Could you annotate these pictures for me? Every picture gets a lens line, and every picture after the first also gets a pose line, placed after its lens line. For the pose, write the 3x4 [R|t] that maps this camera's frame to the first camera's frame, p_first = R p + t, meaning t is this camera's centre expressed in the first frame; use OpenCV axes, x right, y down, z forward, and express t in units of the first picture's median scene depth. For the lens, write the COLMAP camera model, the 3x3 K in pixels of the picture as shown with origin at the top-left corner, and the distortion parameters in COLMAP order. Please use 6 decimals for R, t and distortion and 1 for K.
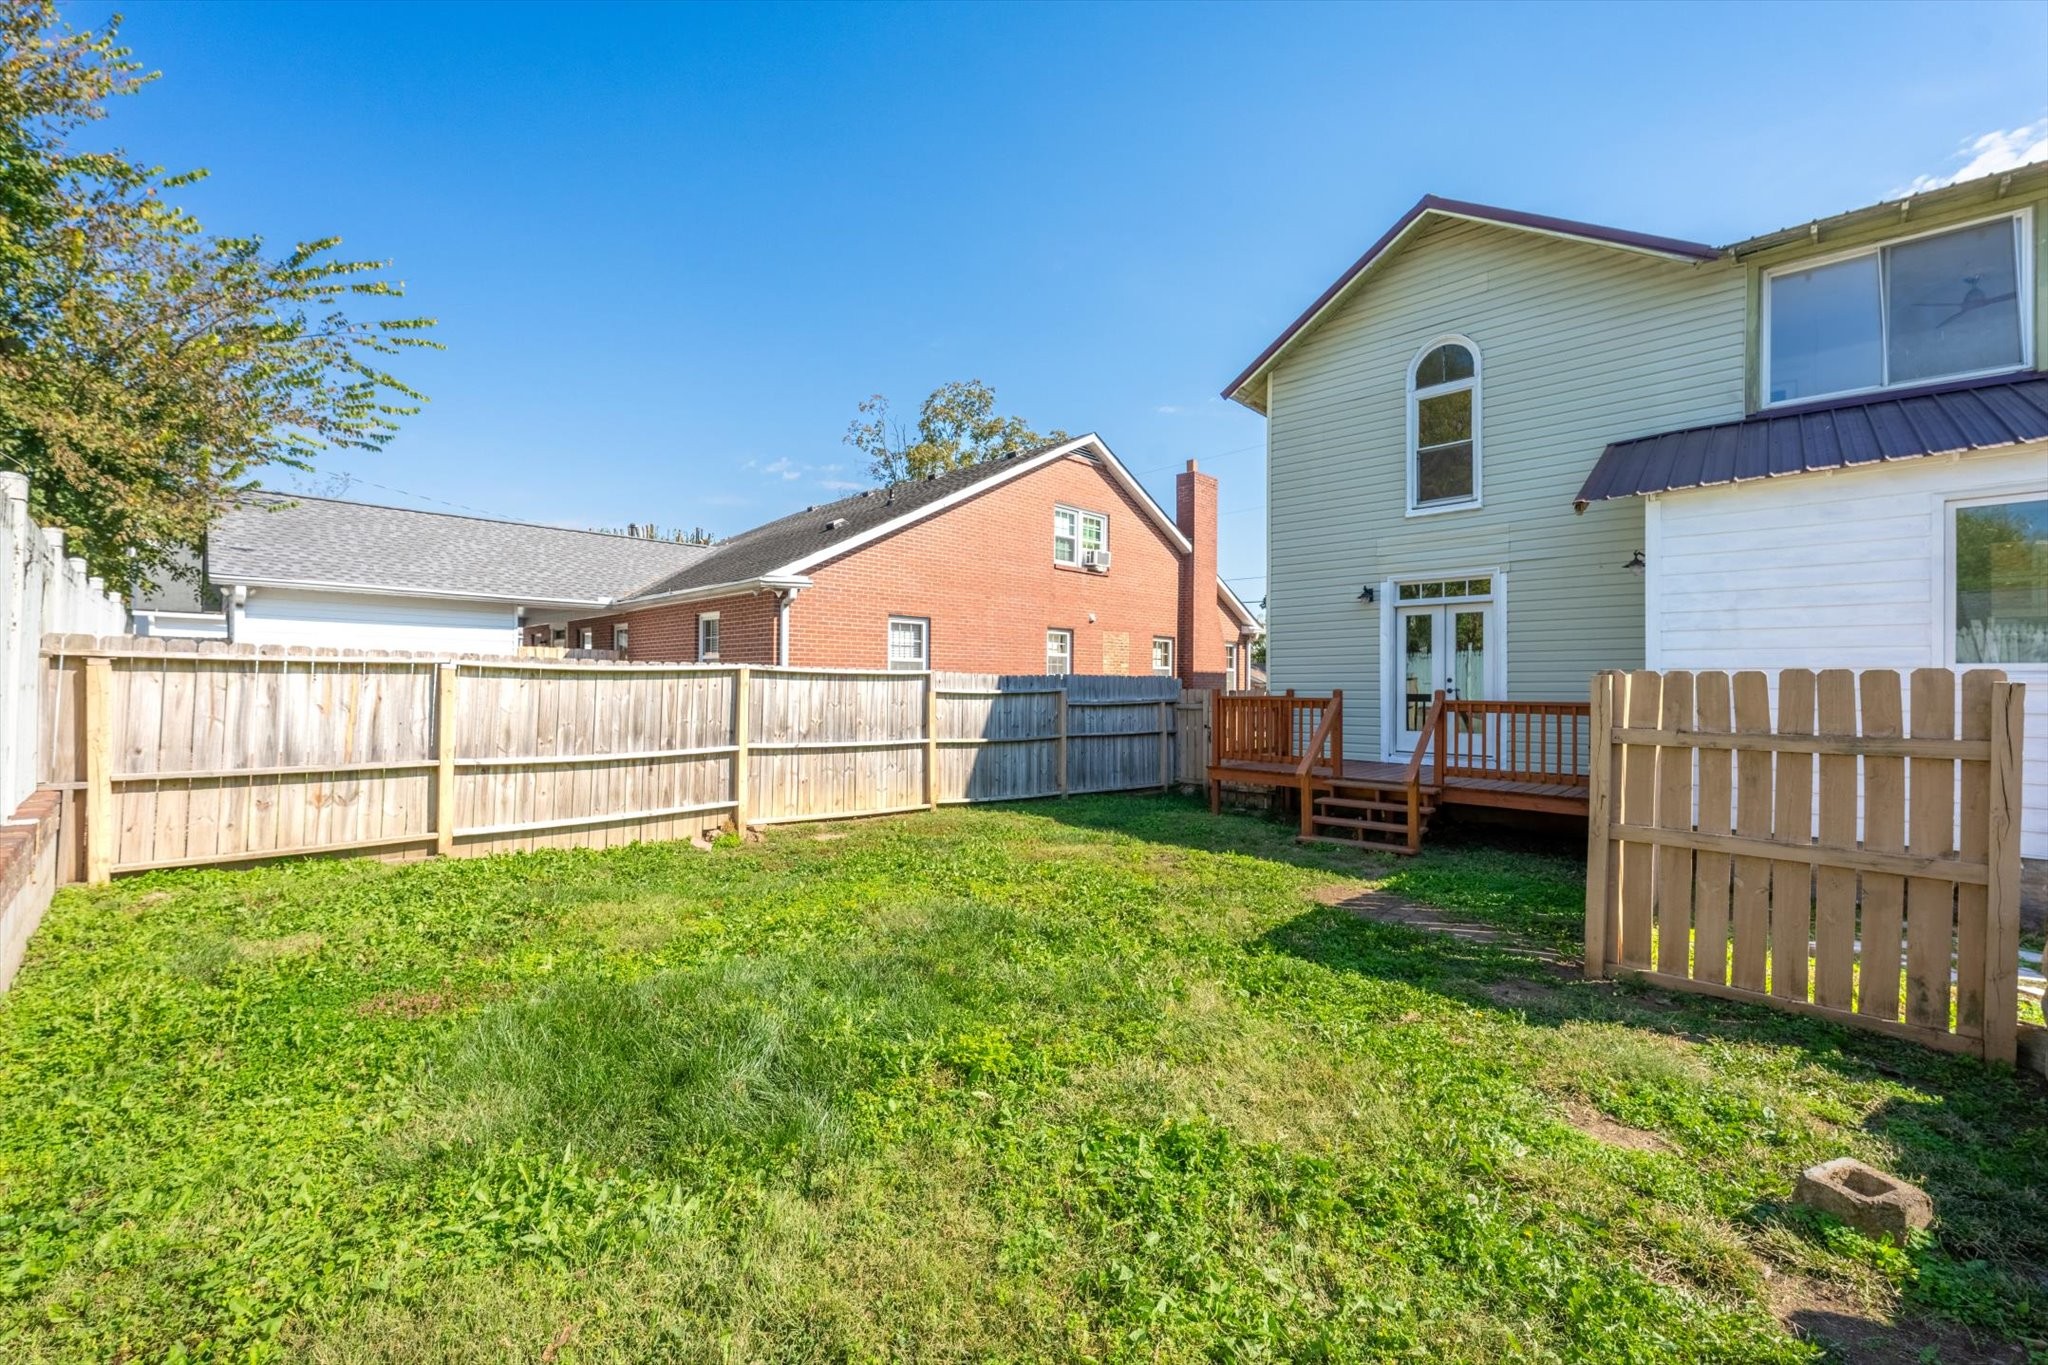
lens RADIAL K [[826.1, 0, 1038.4], [0, 826.1, 686.6], [0, 0, 1]] dist [0.000442, 0.000109]
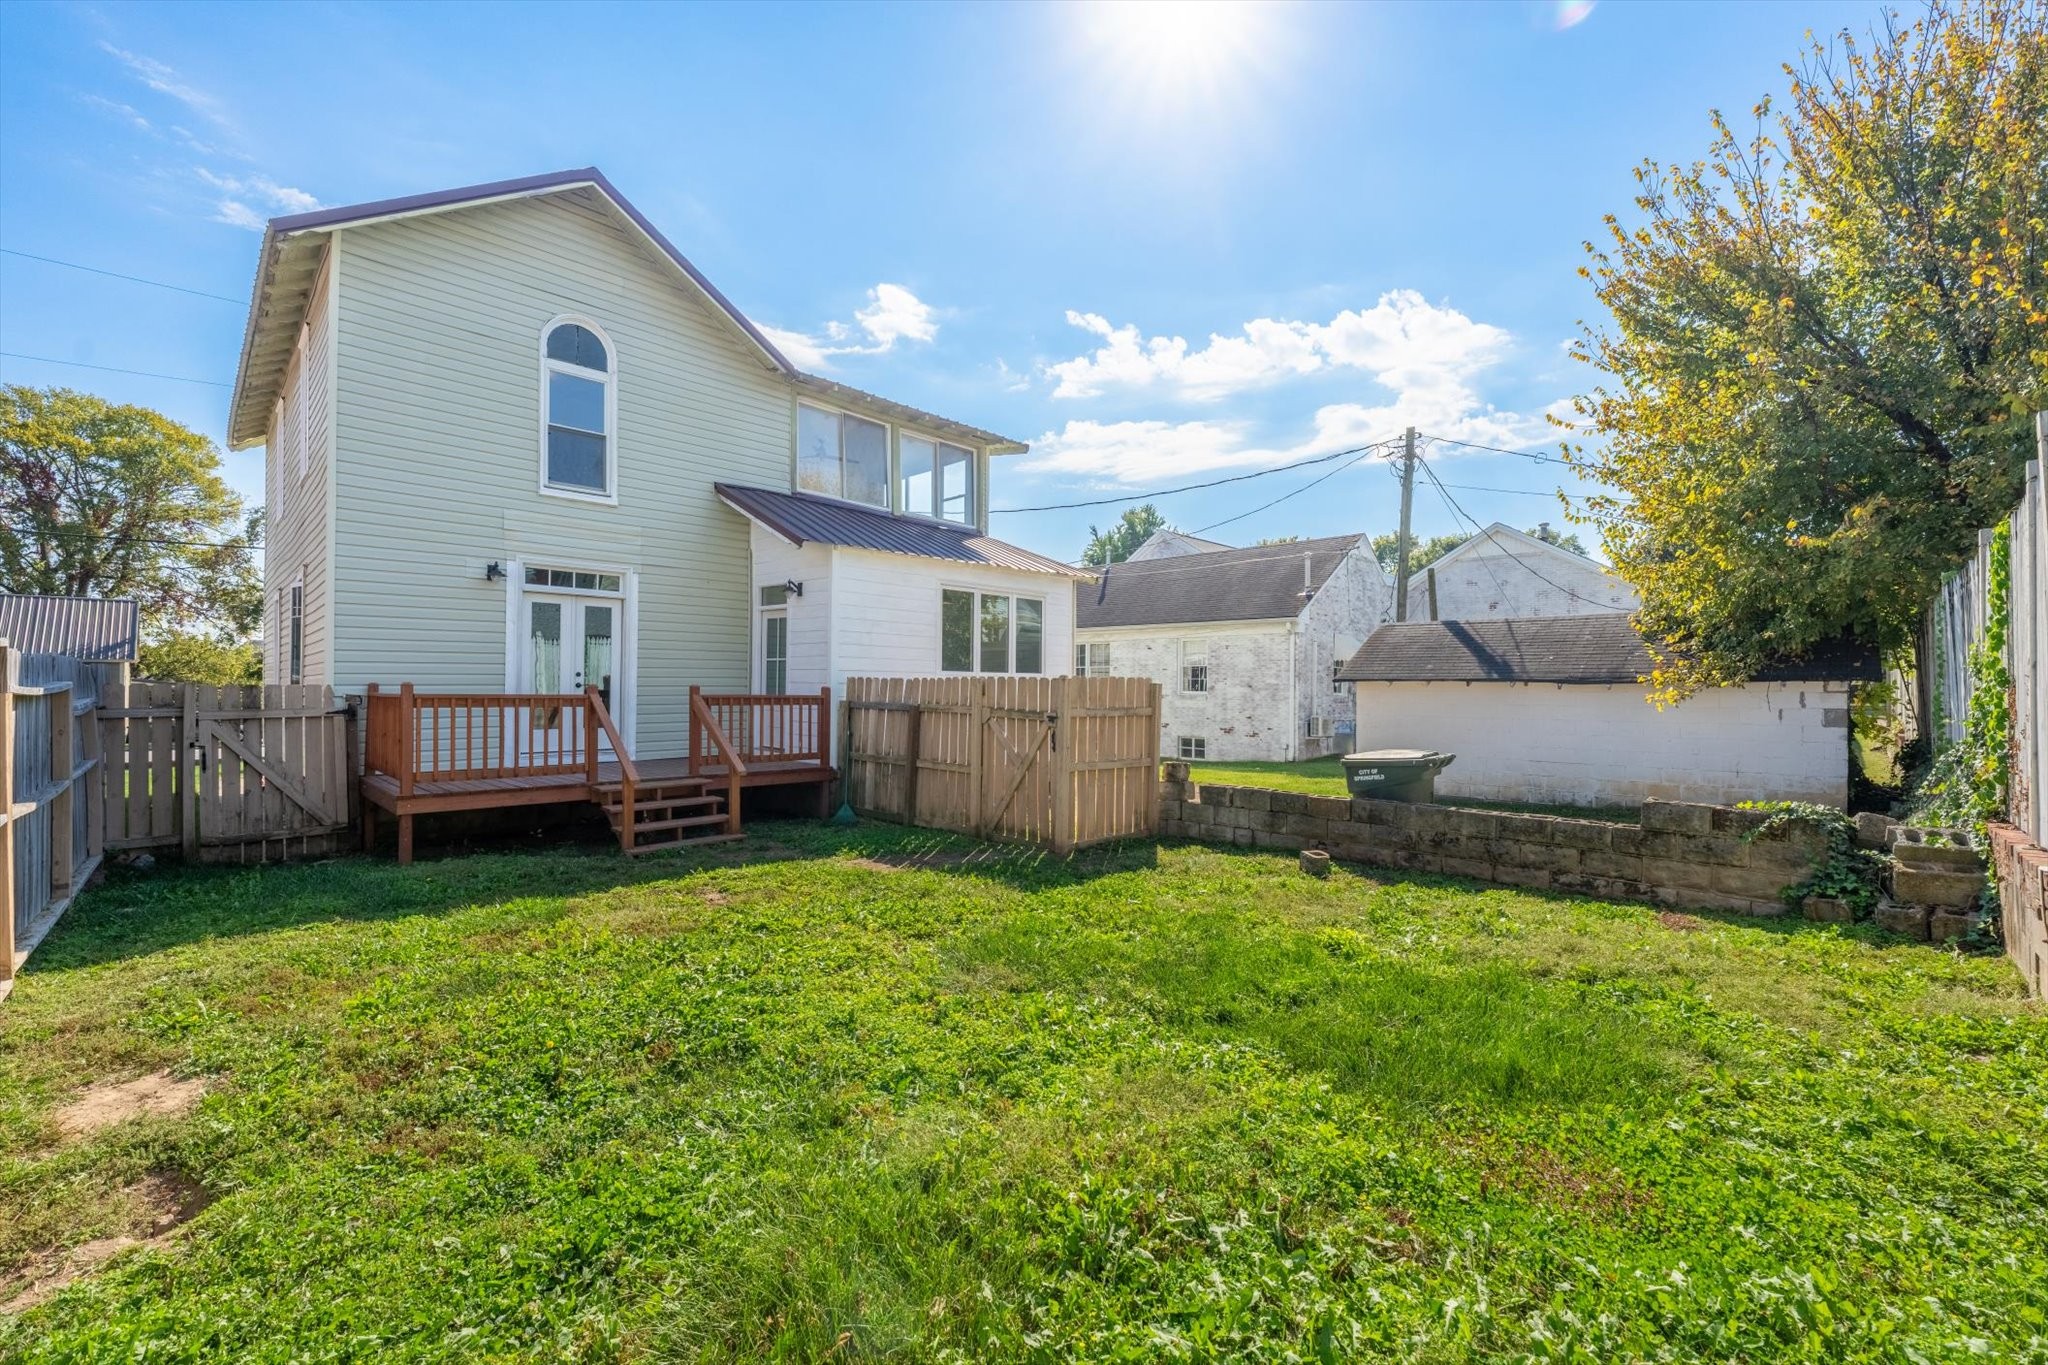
lens RADIAL K [[826.1, 0, 1038.2], [0, 826.1, 685.5], [0, 0, 1]] dist [0.000442, 0.000109]
pose [[0.028739, -0.003014, 0.999582, -0.452525], [-0.009849, 0.999946, 0.003298, -0.003197], [-0.999538, -0.009939, 0.028708, 0.432728]]
